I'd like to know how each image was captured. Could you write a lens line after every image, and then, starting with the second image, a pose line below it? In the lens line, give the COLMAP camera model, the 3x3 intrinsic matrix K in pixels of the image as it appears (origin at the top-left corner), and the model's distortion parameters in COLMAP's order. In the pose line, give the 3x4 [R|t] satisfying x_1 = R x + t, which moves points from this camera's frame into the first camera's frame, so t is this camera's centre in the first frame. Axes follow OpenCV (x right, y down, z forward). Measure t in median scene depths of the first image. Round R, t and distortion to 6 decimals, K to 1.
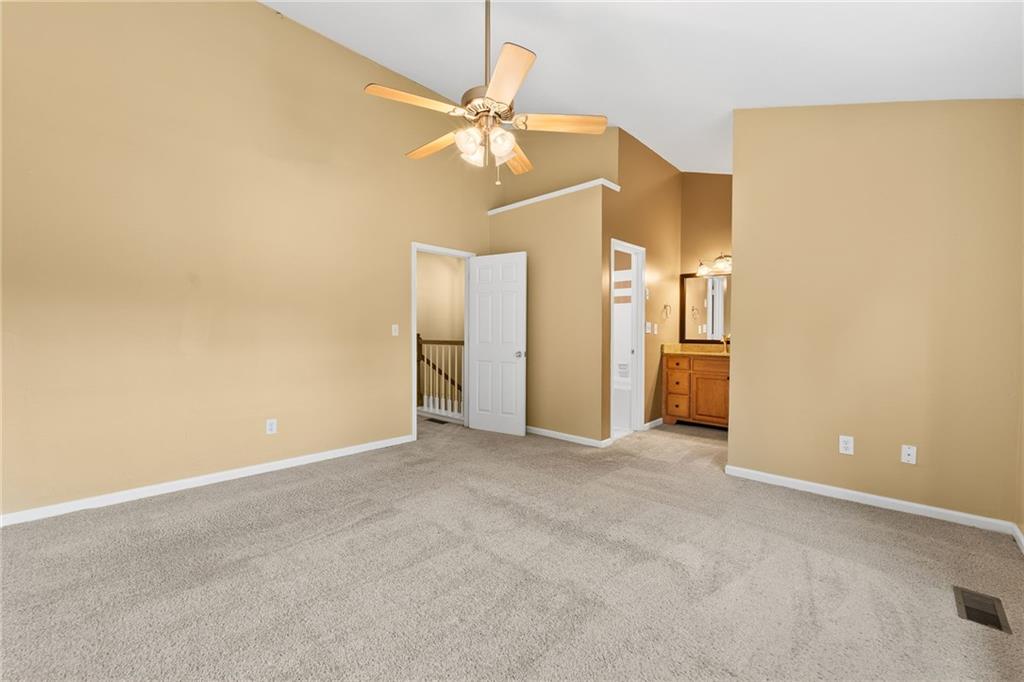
lens RADIAL K [[418.8, 0, 513.5], [0, 418.8, 336.8], [0, 0, 1]] dist [-0.001154, -0.000324]
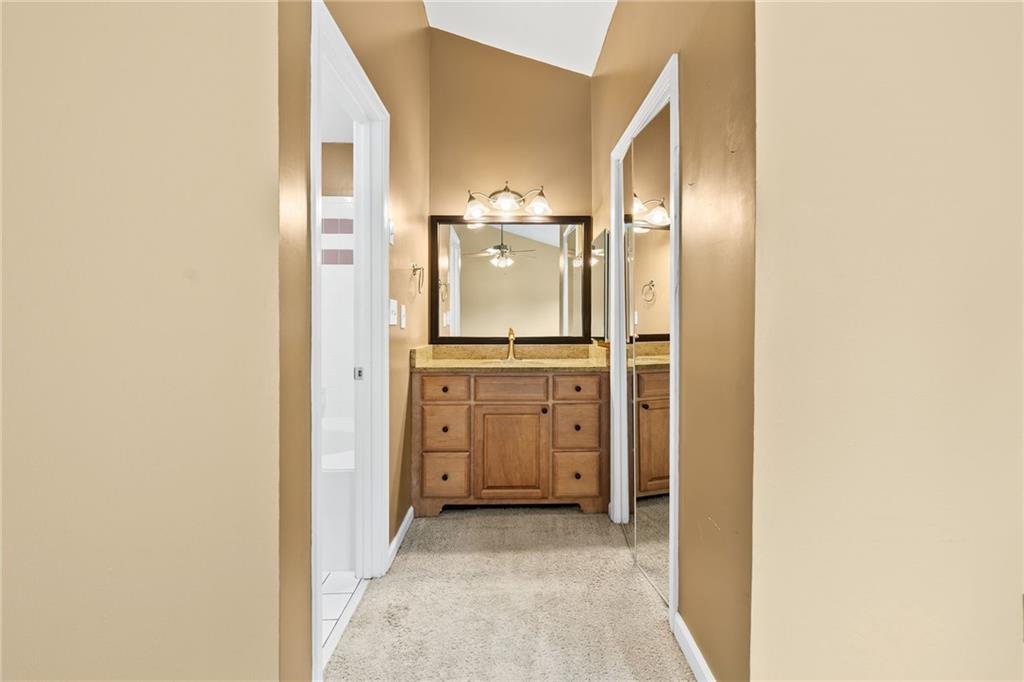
lens RADIAL K [[418.8, 0, 512.9], [0, 418.8, 321.9], [0, 0, 1]] dist [-0.001154, -0.000324]
pose [[0.722703, -0.000743, 0.691158, 0.114013], [0.017459, 0.999700, -0.017181, -0.002477], [-0.690938, 0.024484, 0.722499, 0.588997]]
